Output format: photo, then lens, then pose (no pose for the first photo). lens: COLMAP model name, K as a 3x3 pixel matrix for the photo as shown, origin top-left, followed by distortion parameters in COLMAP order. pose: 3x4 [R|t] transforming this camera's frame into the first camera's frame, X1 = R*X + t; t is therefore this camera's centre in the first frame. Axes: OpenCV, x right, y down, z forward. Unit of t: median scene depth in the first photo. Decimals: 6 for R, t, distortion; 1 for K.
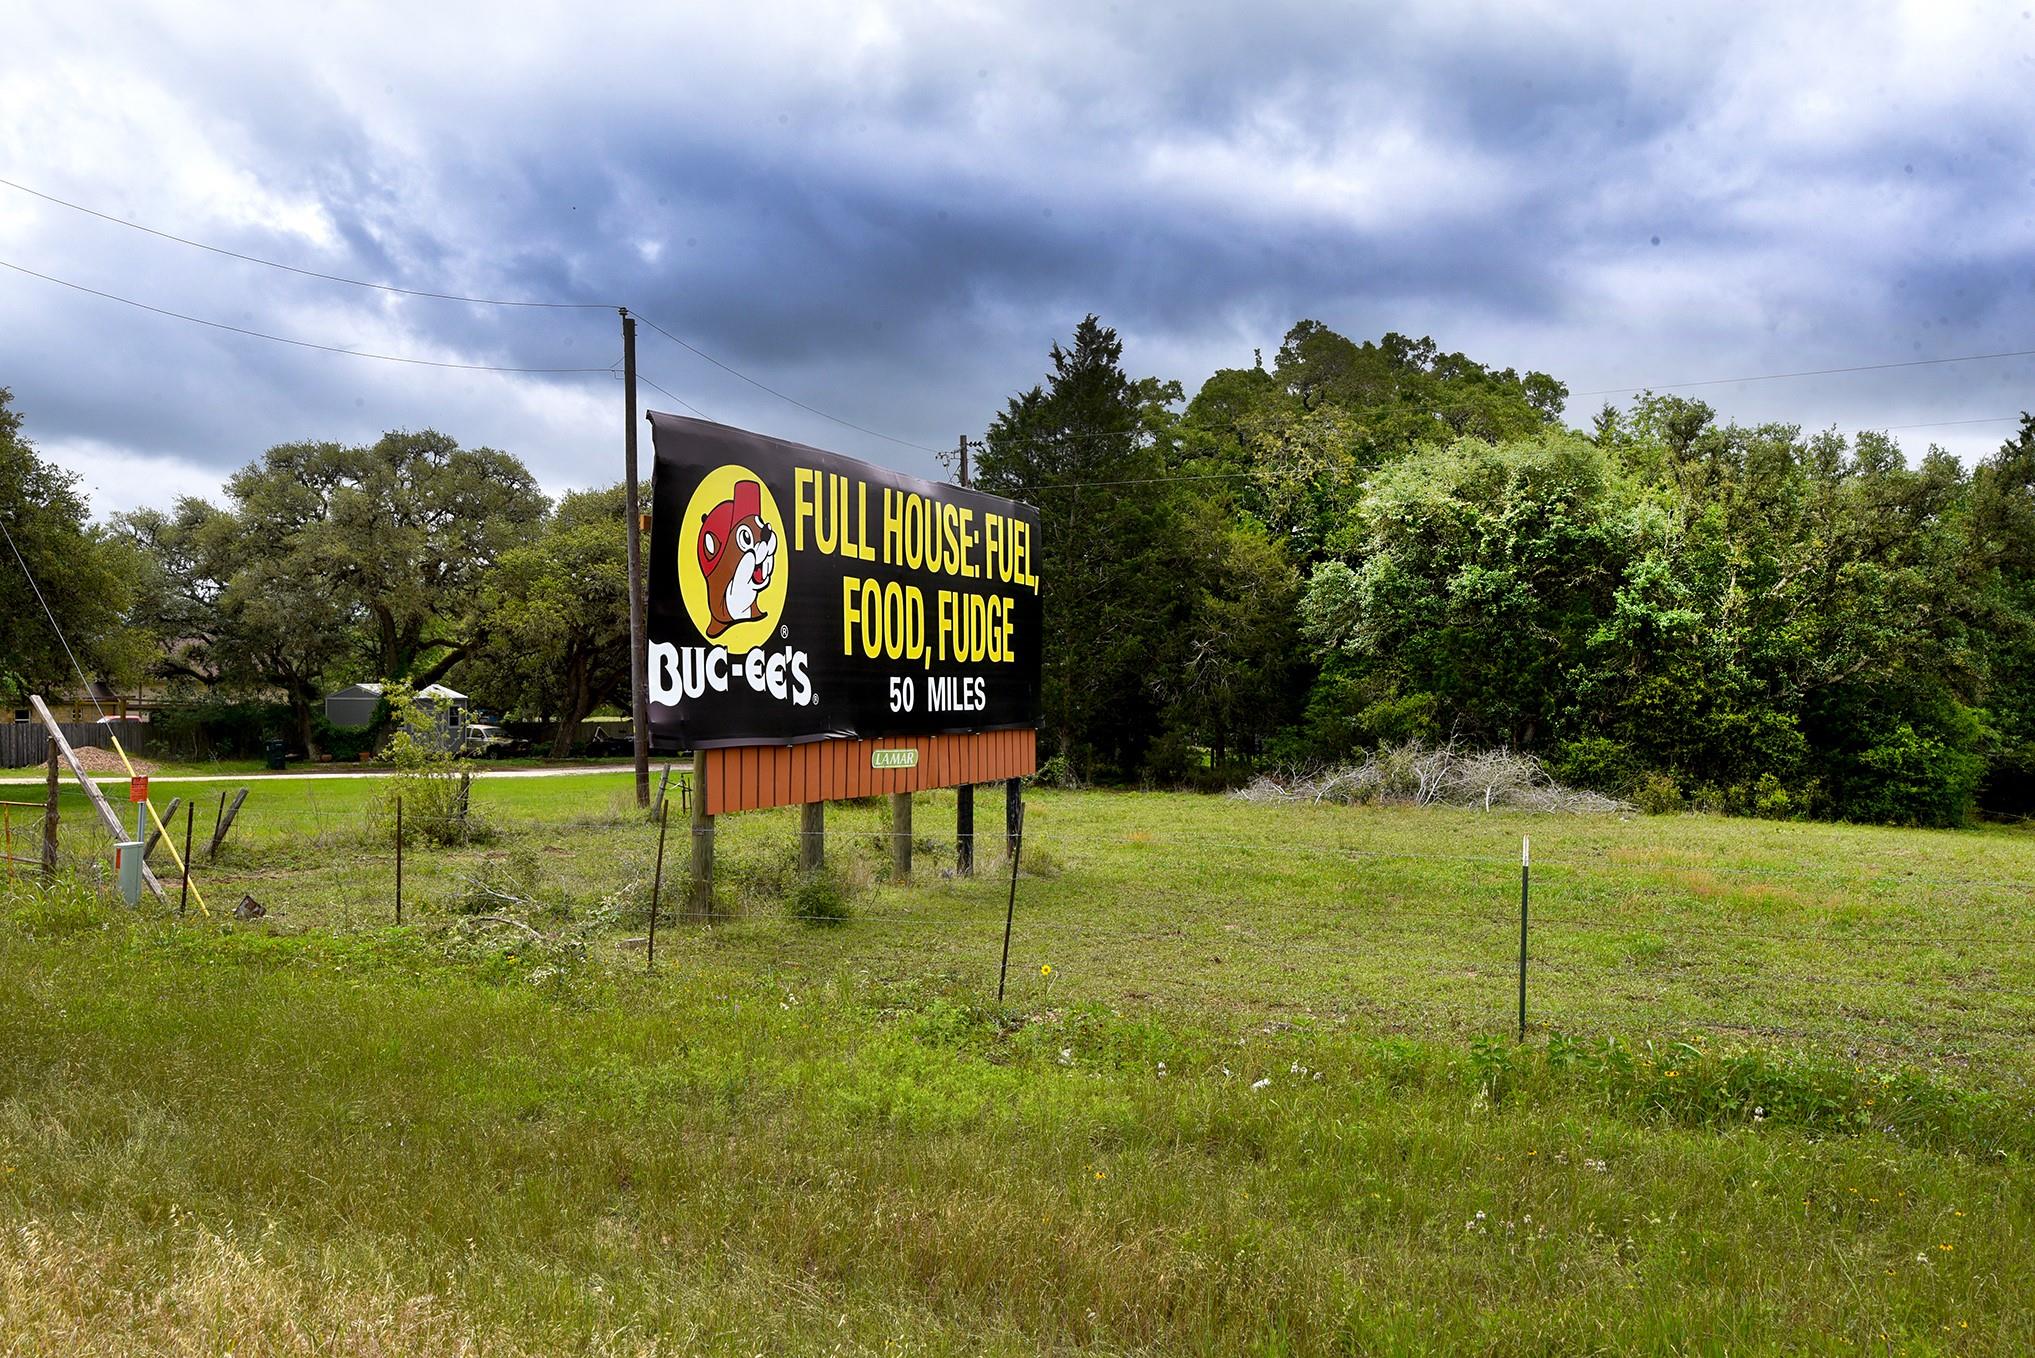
lens RADIAL K [[1682.1, 0, 1018.6], [0, 1682.1, 690.0], [0, 0, 1]] dist [0.072379, -0.003759]
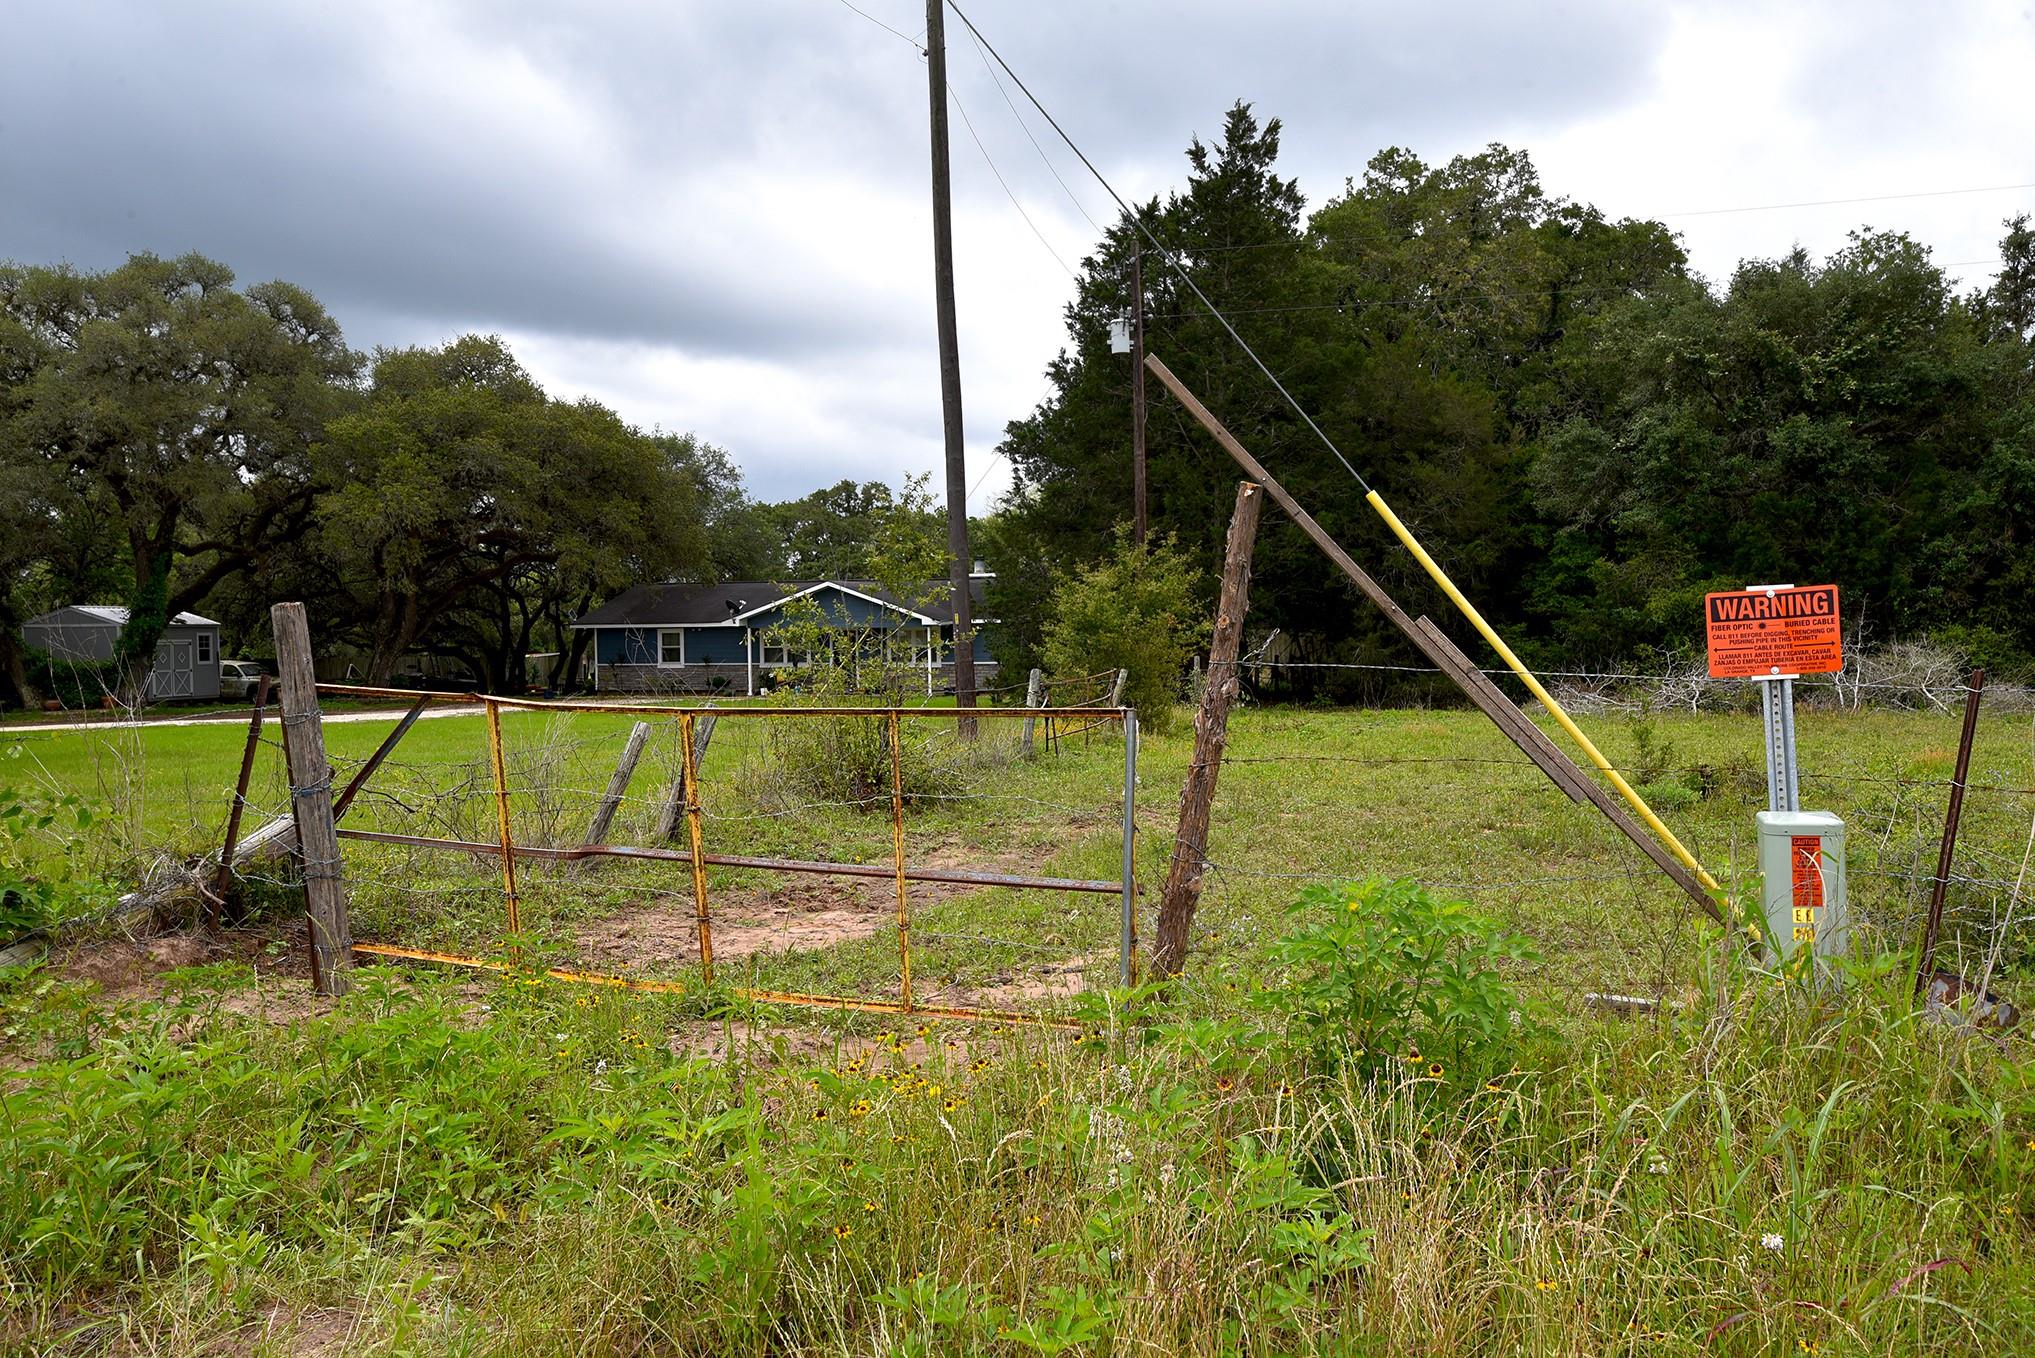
lens RADIAL K [[1682.1, 0, 1030.8], [0, 1682.1, 683.1], [0, 0, 1]] dist [0.072379, -0.003759]
pose [[0.969979, -0.022759, 0.242121, -0.246675], [0.015496, 0.999372, 0.031860, 0.018975], [-0.242695, -0.027152, 0.969723, 0.258779]]
